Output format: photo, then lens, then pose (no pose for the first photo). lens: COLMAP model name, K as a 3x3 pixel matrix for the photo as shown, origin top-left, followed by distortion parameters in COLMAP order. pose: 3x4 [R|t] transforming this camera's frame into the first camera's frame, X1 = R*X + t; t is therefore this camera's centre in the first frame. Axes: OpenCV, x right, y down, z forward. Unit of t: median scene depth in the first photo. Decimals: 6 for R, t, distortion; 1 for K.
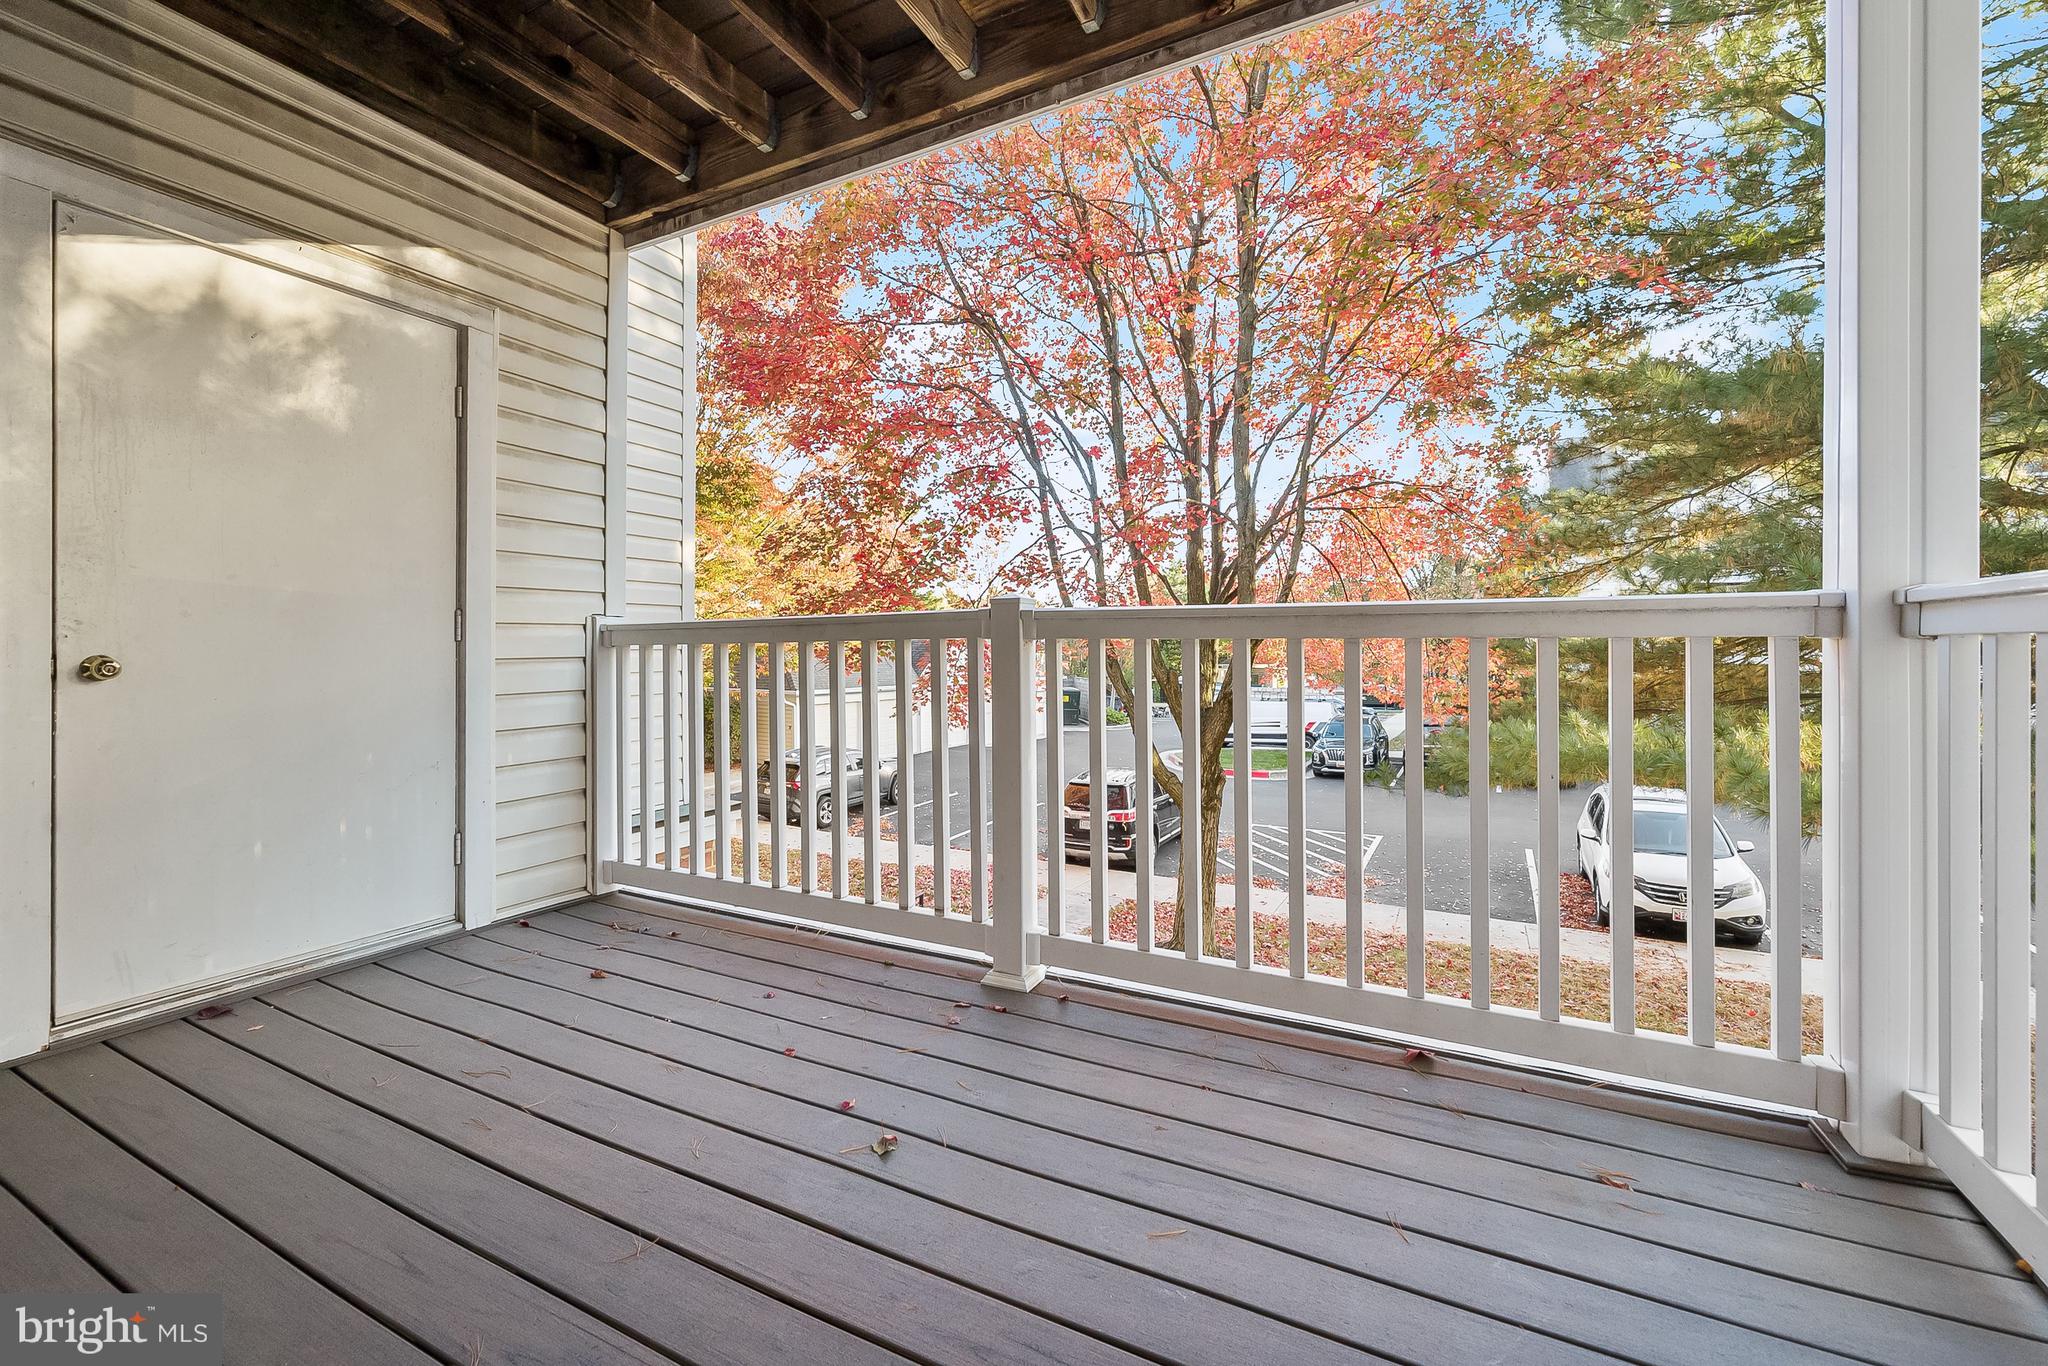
lens RADIAL K [[815.3, 0, 1027.0], [0, 815.3, 660.6], [0, 0, 1]] dist [-0.000285, -0.000038]
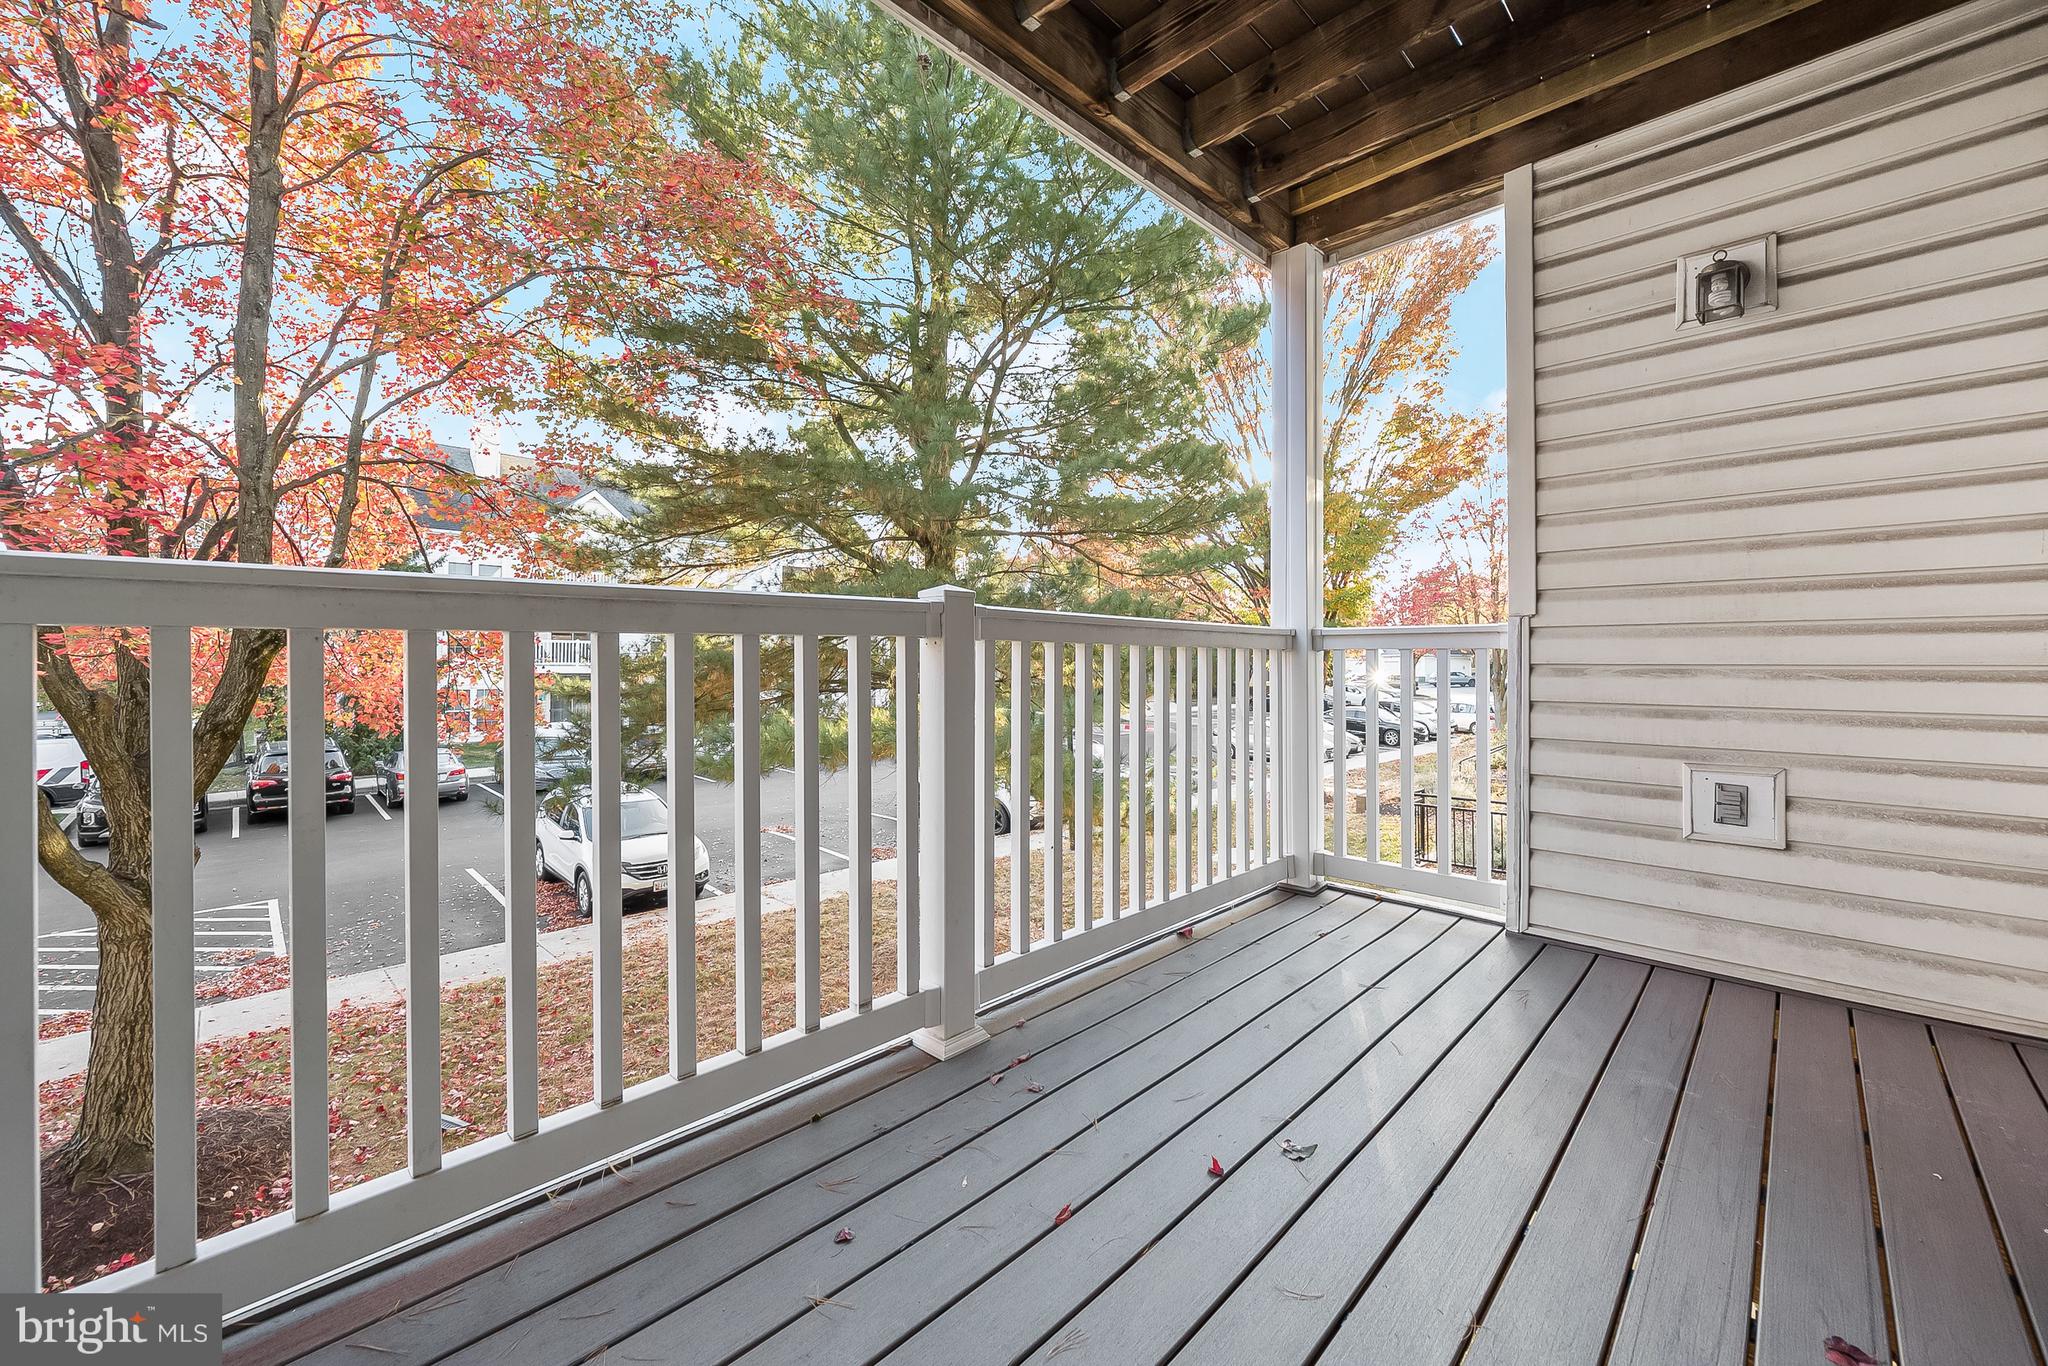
lens RADIAL K [[815.3, 0, 1027.0], [0, 815.3, 660.6], [0, 0, 1]] dist [-0.000285, -0.000038]
pose [[0.296139, 0.002042, 0.955143, -0.184813], [0.012114, 0.999909, -0.005893, 0.000367], [-0.955068, 0.013316, 0.296087, 0.153545]]
